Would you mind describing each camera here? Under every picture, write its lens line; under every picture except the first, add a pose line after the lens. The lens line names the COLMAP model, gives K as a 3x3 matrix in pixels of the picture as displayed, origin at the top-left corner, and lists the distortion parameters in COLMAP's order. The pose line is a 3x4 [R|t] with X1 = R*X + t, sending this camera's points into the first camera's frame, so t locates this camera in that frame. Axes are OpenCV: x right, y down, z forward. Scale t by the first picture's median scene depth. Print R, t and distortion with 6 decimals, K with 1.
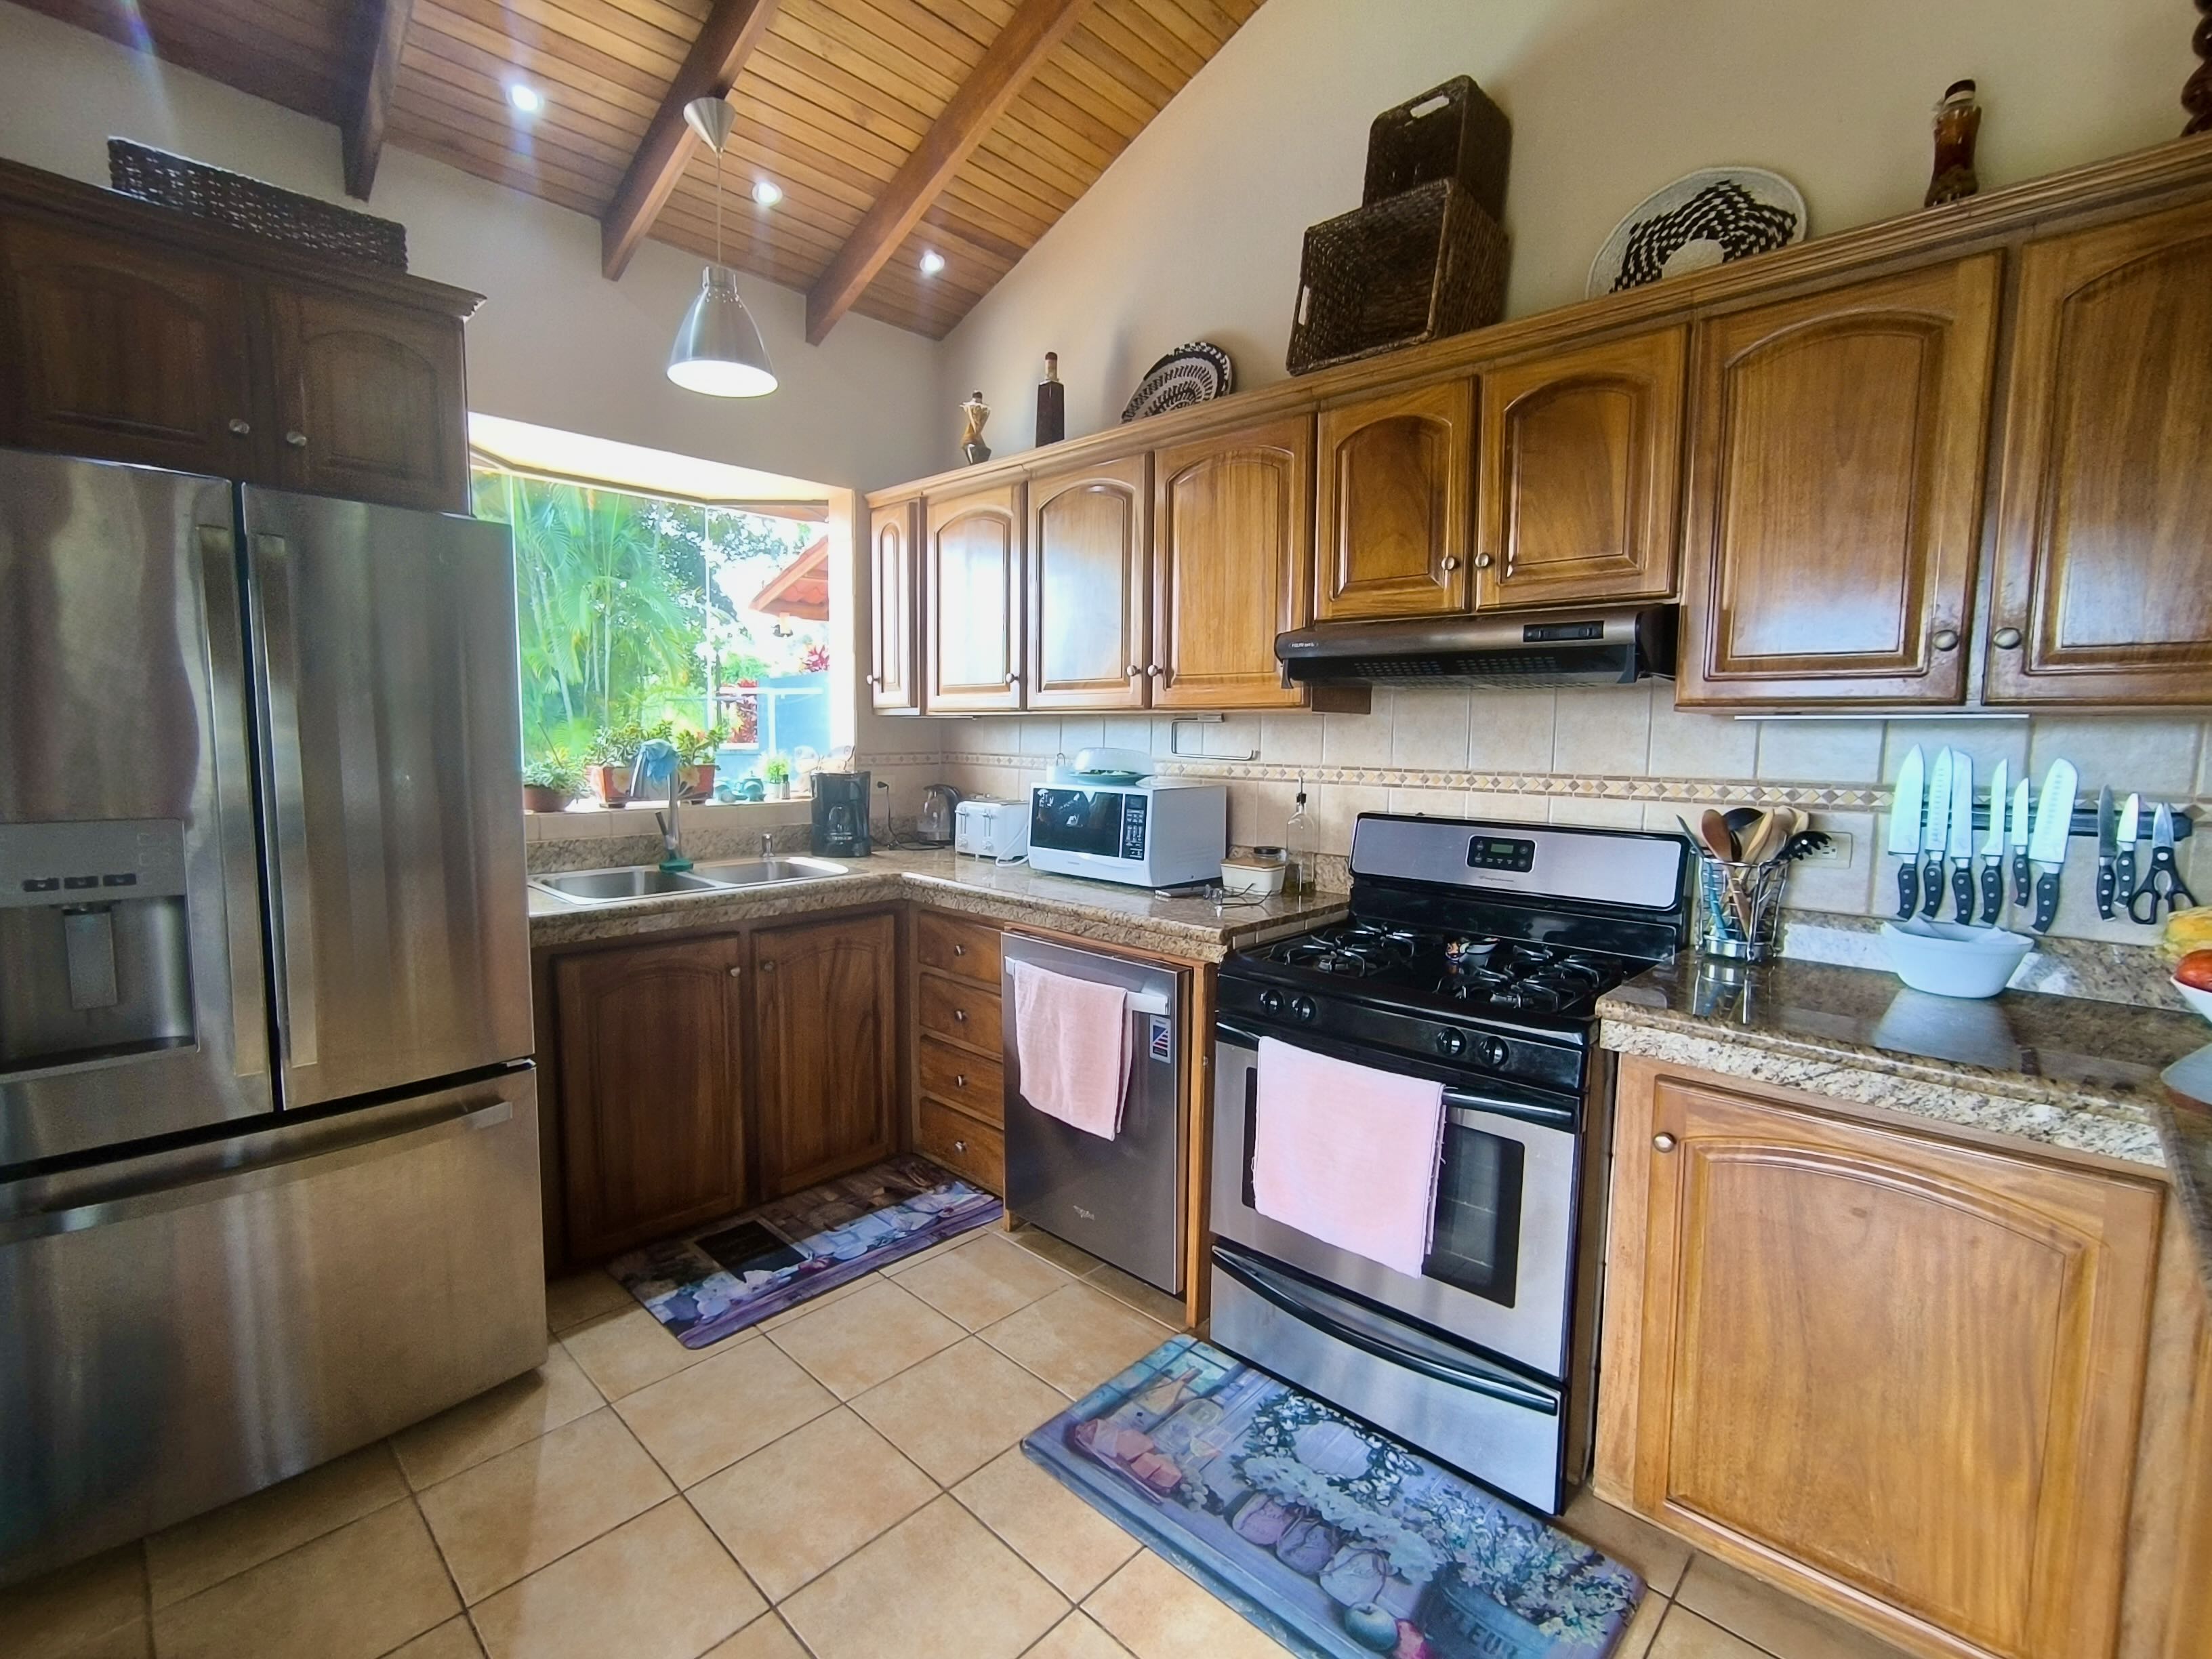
lens RADIAL K [[1012.7, 0, 1107.8], [0, 1012.7, 824.0], [0, 0, 1]] dist [-0.002033, 0.001263]
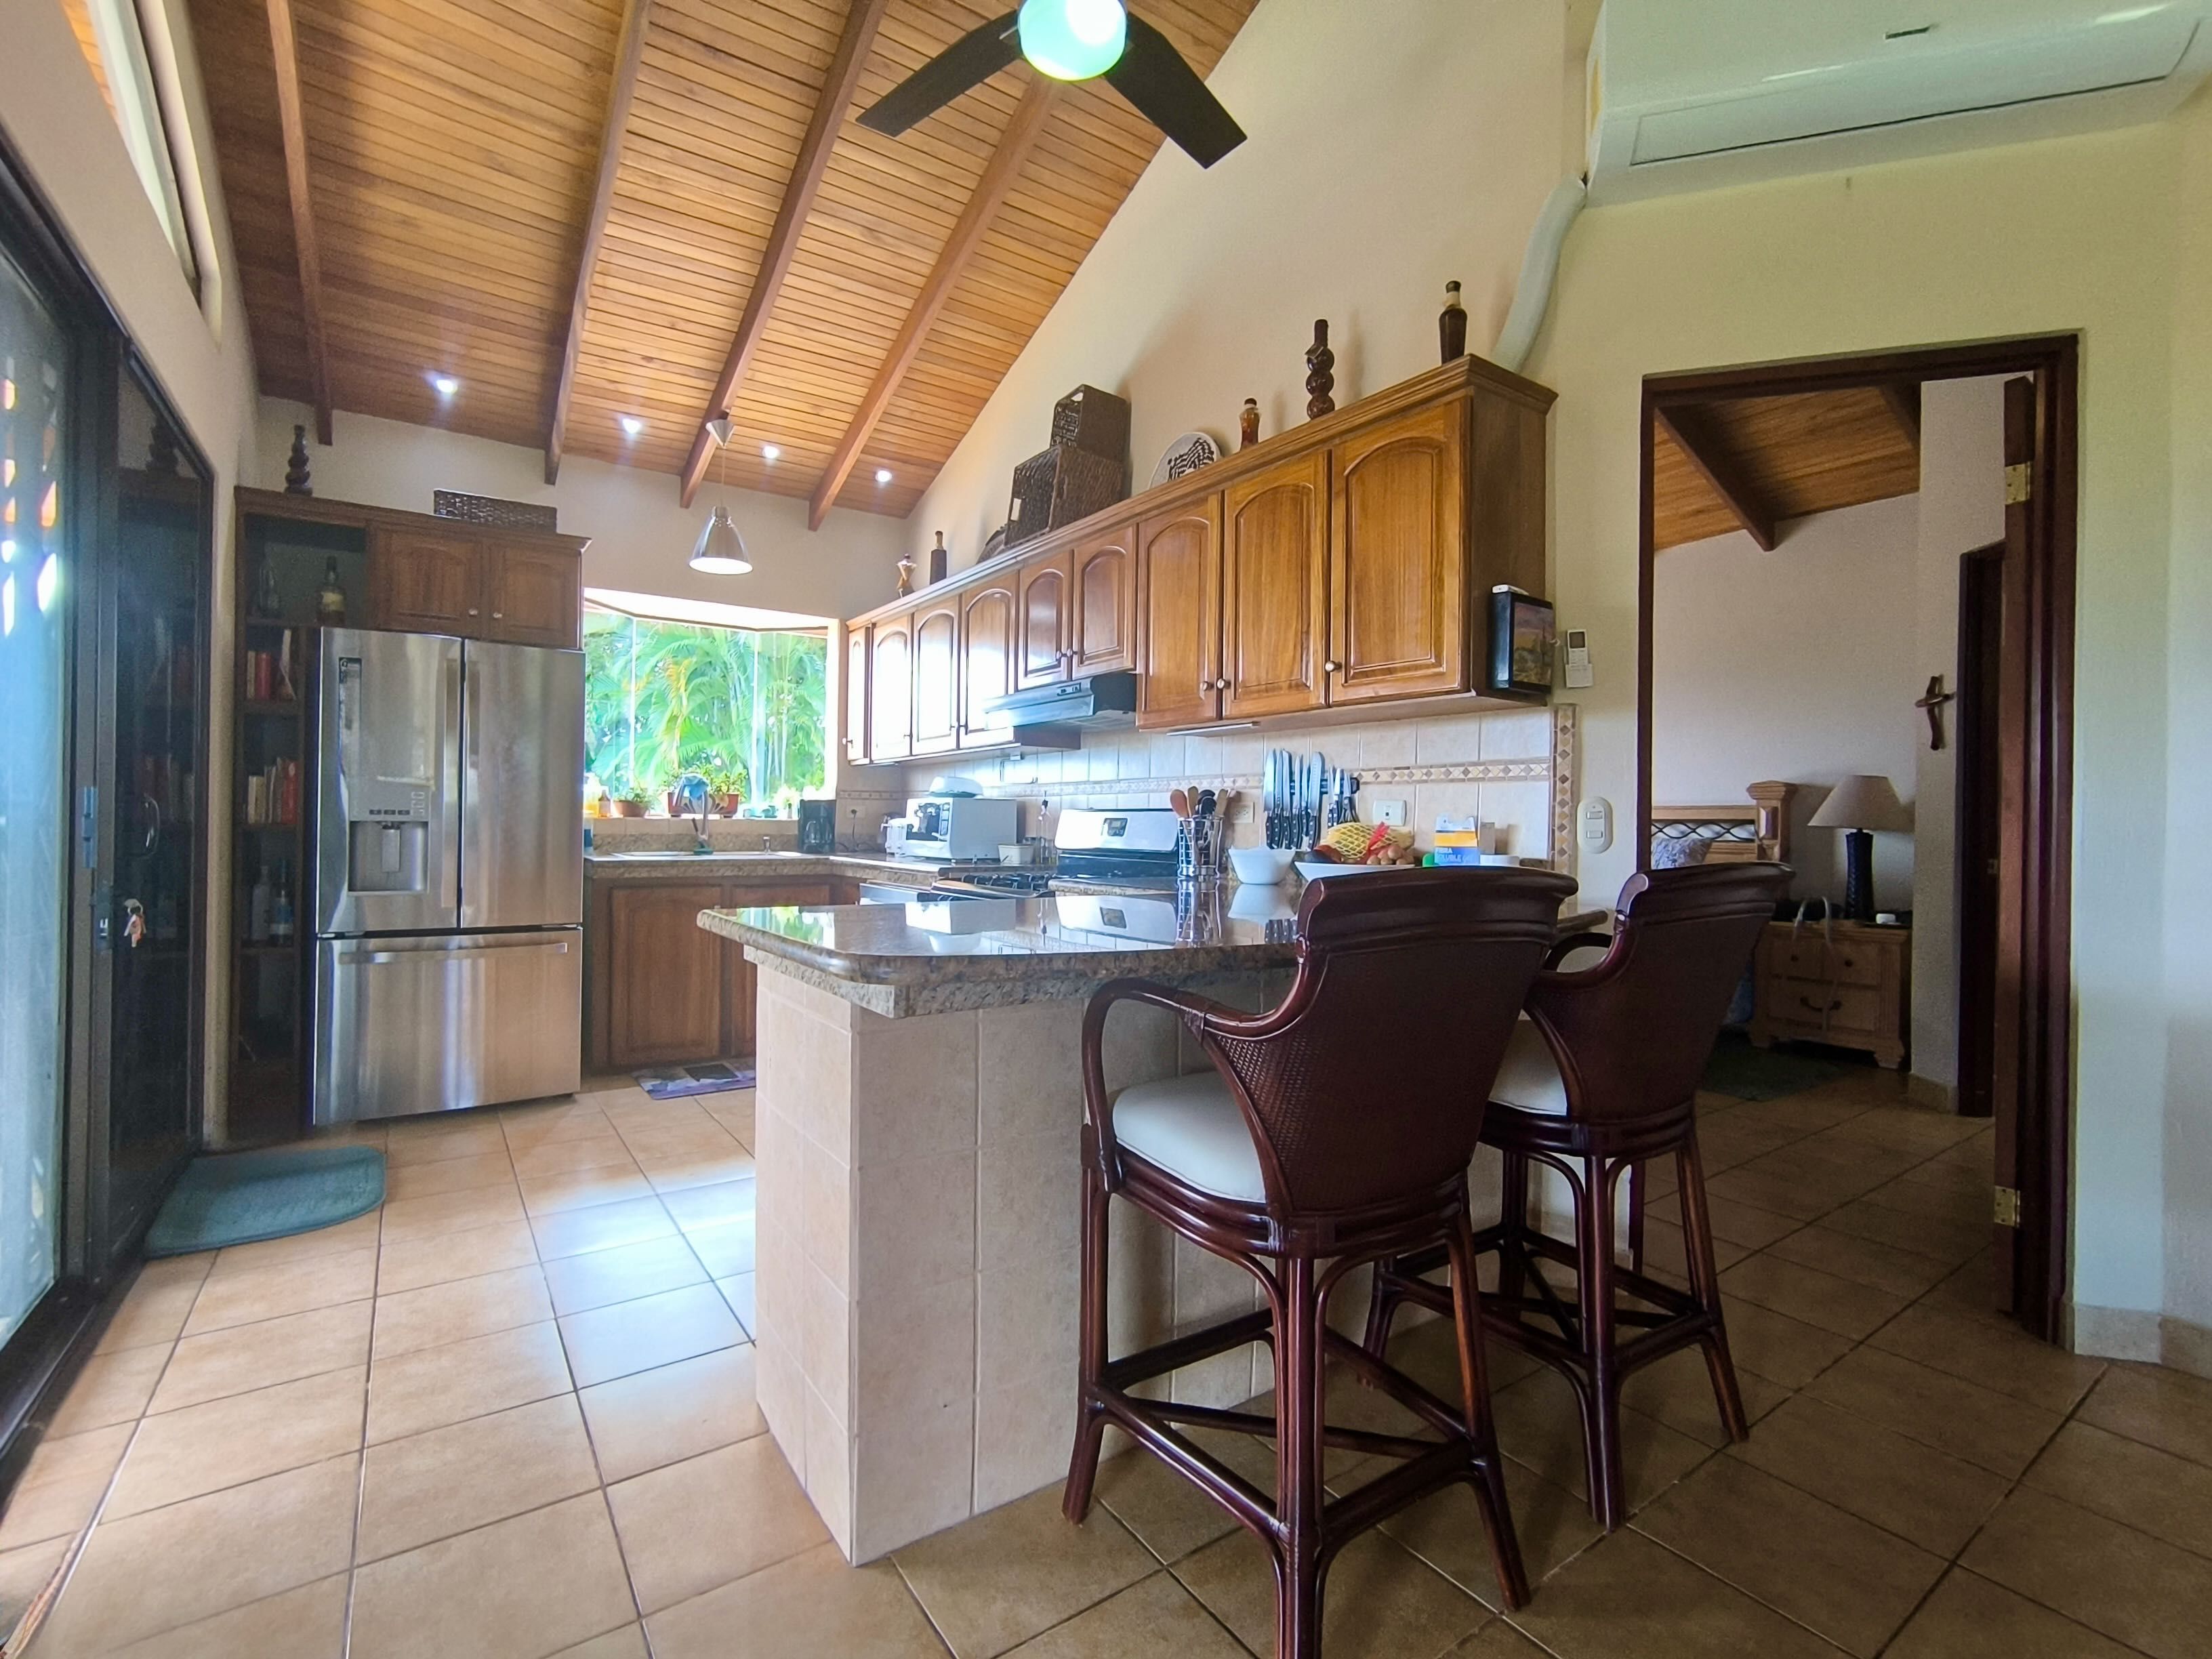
lens RADIAL K [[1003.3, 0, 1095.4], [0, 1003.3, 819.5], [0, 0, 1]] dist [-0.037538, 0.016780]
pose [[0.978878, 0.000847, -0.204443, 0.631627], [-0.020366, 0.995421, -0.093391, 0.154272], [0.203428, 0.095583, 0.974413, -0.534242]]
